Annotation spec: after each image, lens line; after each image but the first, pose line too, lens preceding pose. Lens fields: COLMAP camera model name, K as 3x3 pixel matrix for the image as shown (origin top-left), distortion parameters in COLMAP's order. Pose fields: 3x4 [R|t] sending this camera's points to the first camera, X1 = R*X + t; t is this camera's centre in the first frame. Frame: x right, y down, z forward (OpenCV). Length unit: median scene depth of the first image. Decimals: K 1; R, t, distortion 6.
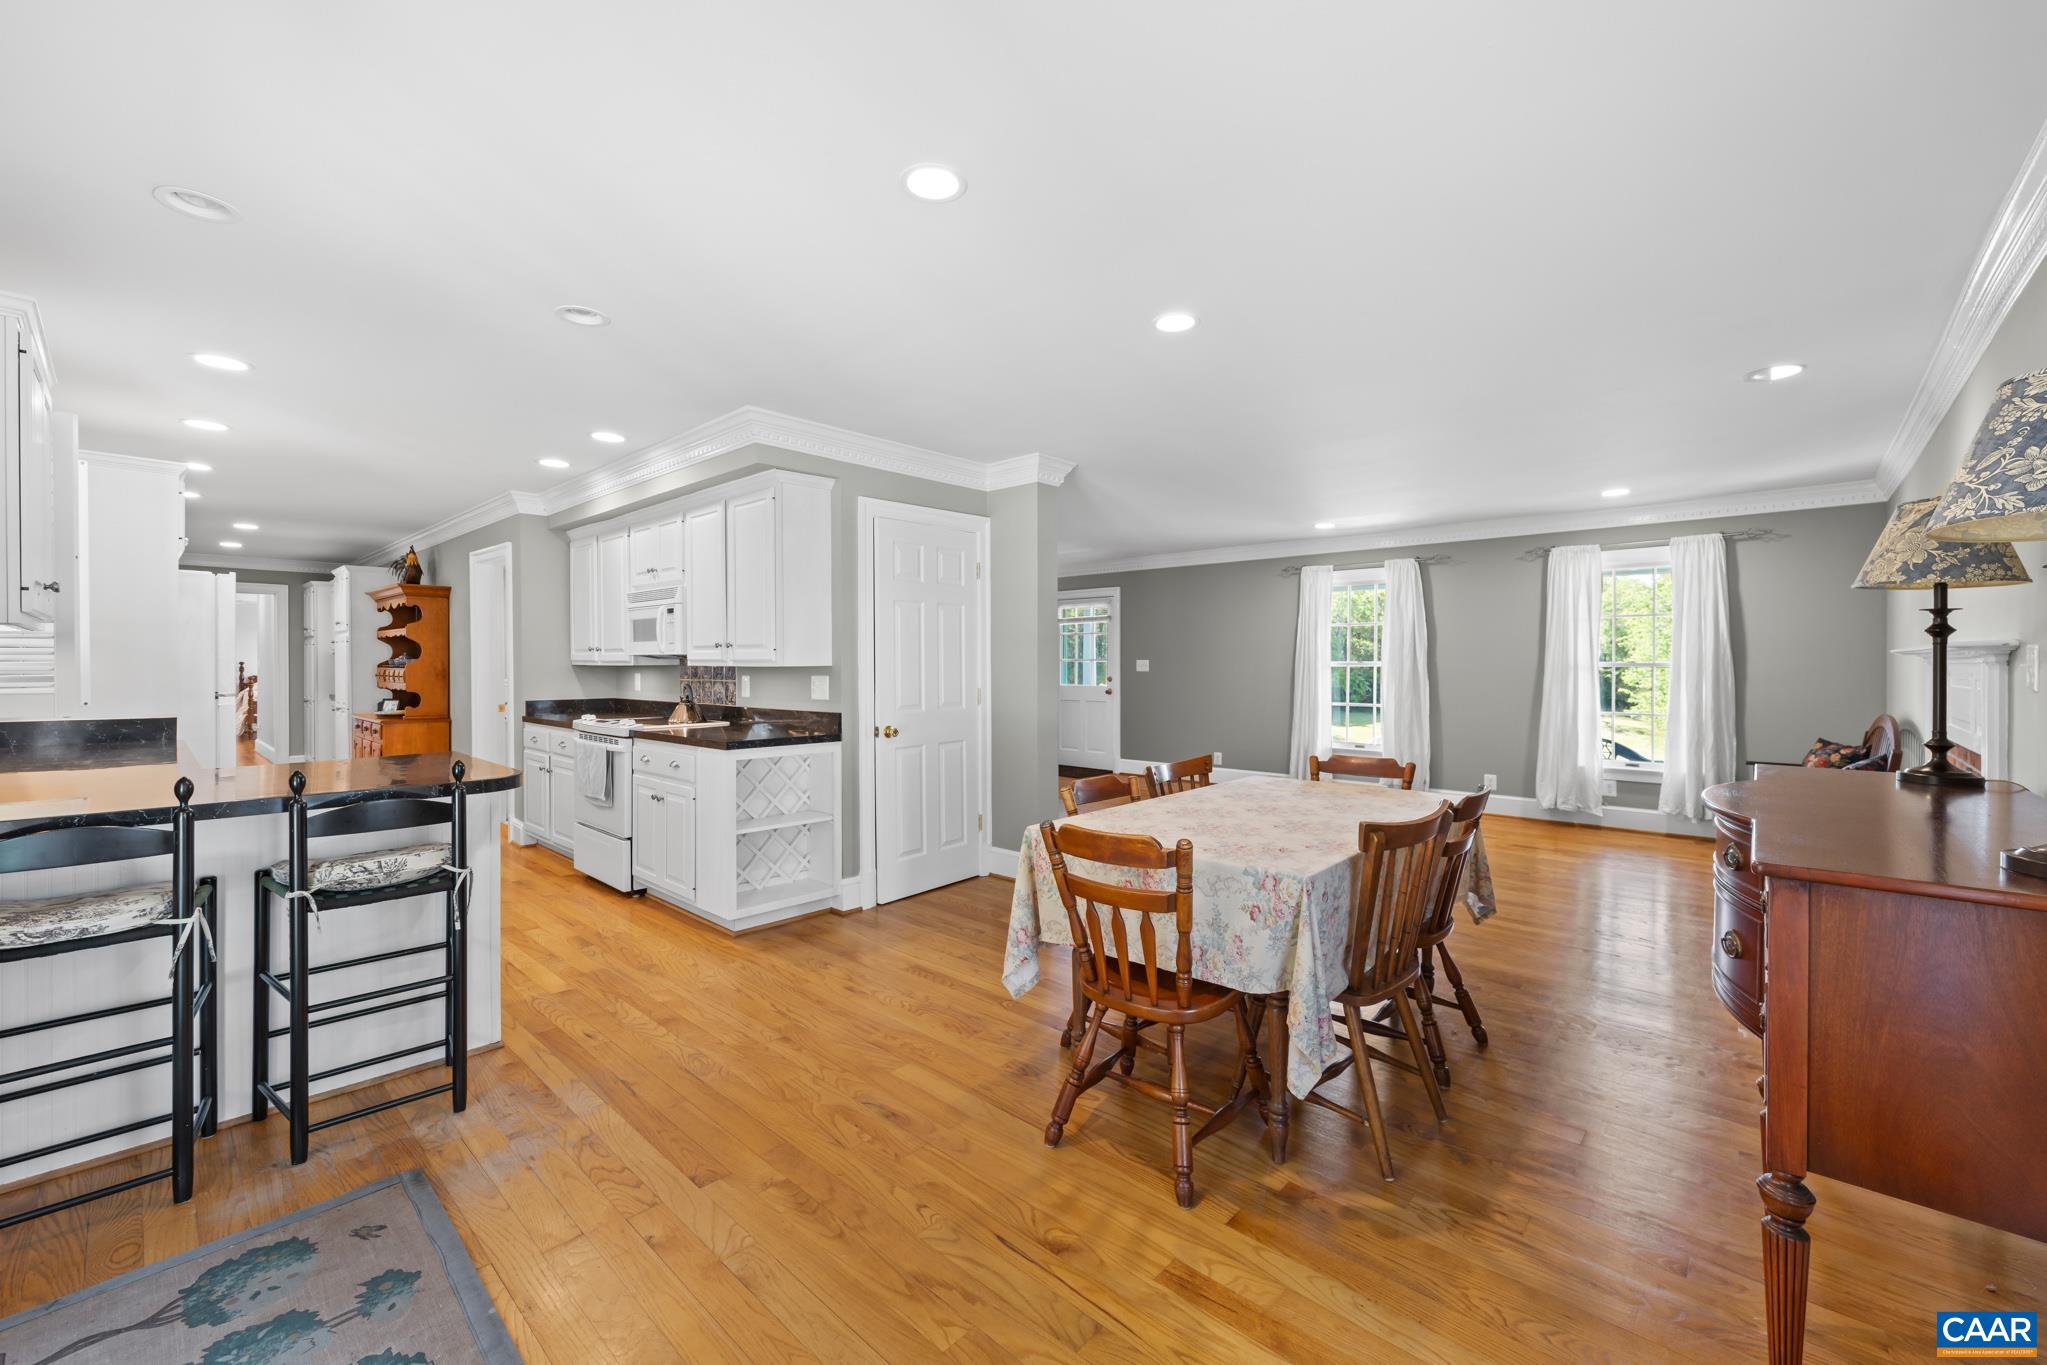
lens RADIAL K [[821.3, 0, 1022.5], [0, 821.3, 677.6], [0, 0, 1]] dist [0.000645, -0.000034]
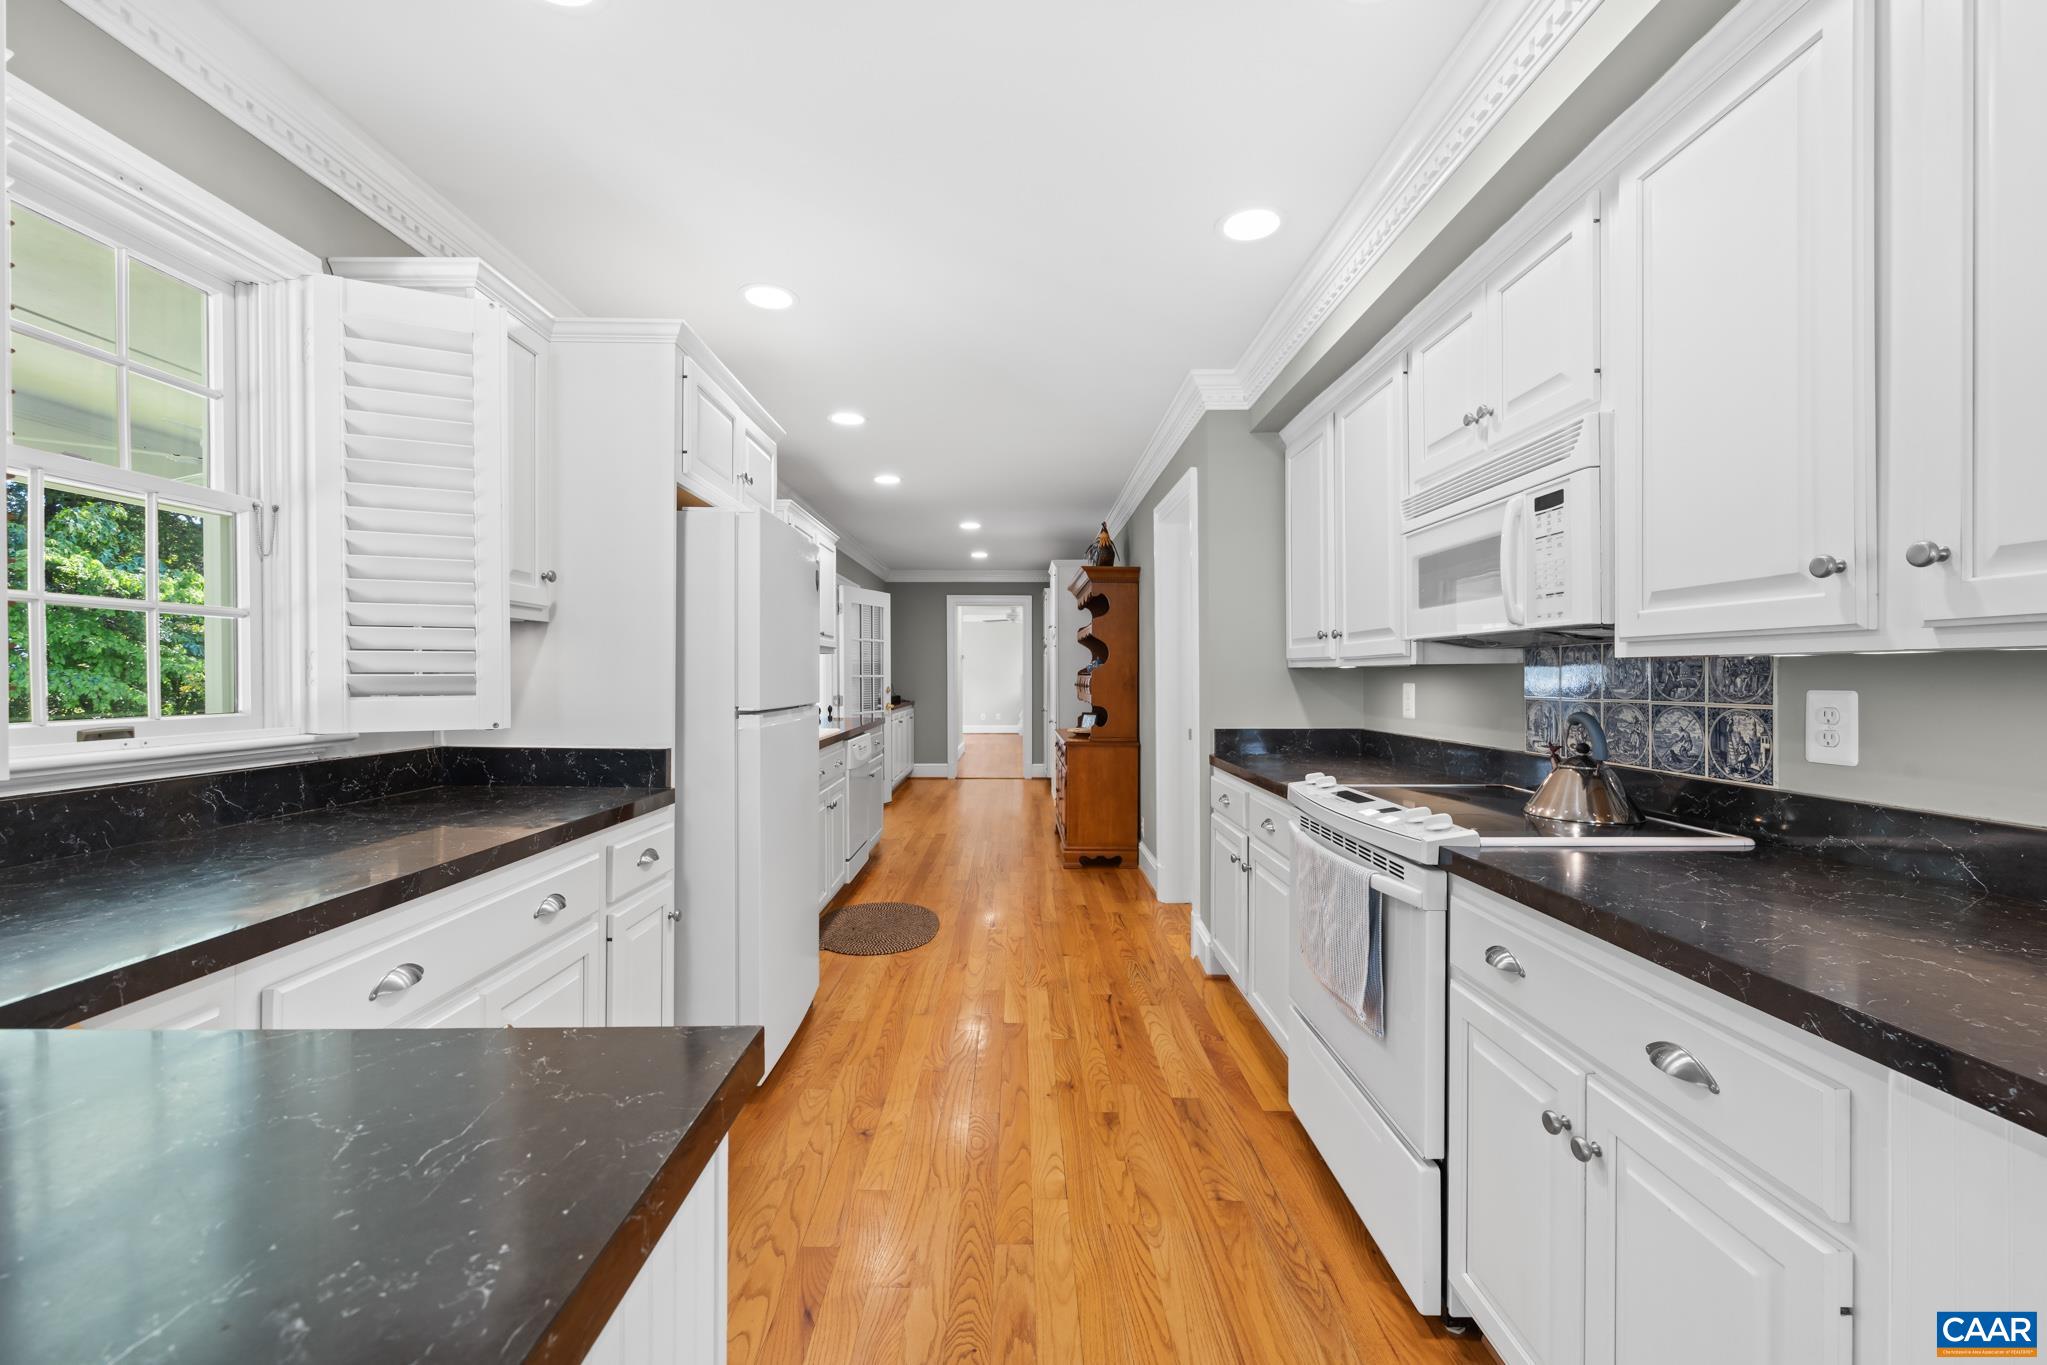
lens RADIAL K [[821.3, 0, 1022.5], [0, 821.3, 677.6], [0, 0, 1]] dist [0.000645, -0.000034]
pose [[0.683306, -0.003166, -0.730126, -0.282723], [-0.006197, 0.999929, -0.010135, -0.001670], [0.730106, 0.011450, 0.683238, 0.520603]]
